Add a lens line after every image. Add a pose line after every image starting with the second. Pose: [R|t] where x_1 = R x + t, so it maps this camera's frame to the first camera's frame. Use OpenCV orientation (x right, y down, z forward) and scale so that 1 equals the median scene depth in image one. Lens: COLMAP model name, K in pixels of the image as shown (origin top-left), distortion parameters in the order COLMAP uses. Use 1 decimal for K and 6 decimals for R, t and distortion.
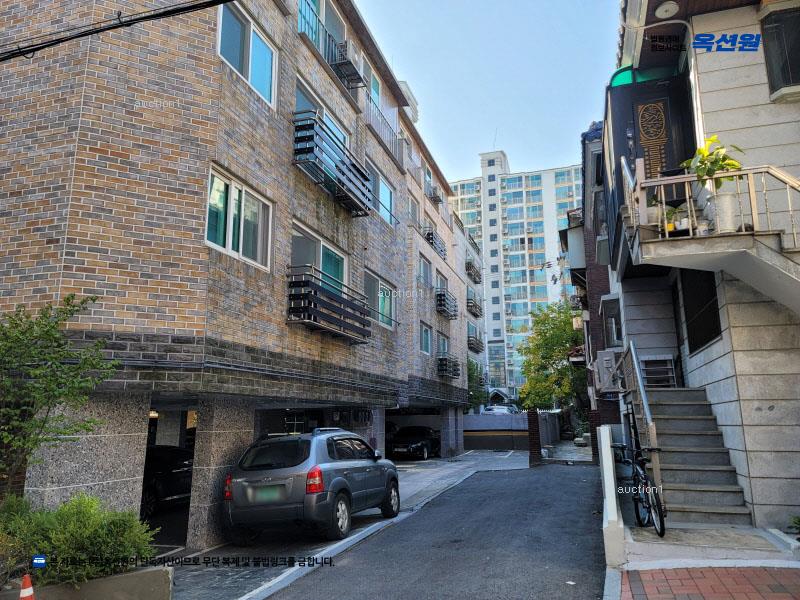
lens RADIAL K [[584.4, 0, 400.6], [0, 584.4, 295.7], [0, 0, 1]] dist [0.089668, -0.080151]
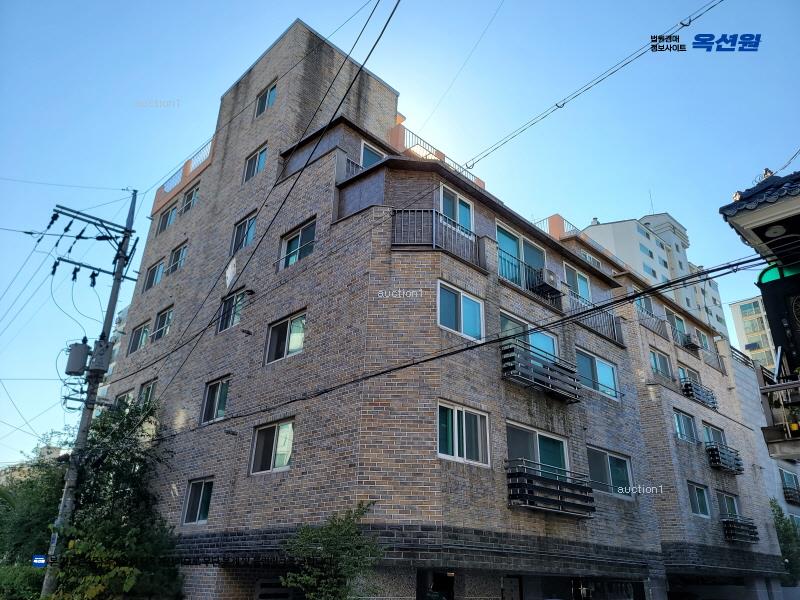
lens RADIAL K [[584.4, 0, 400.6], [0, 584.4, 295.7], [0, 0, 1]] dist [0.089668, -0.080151]
pose [[0.880327, -0.181434, -0.438299, 0.265460], [0.072366, 0.964516, -0.253913, -0.094120], [0.468815, 0.191809, 0.862219, -0.343989]]
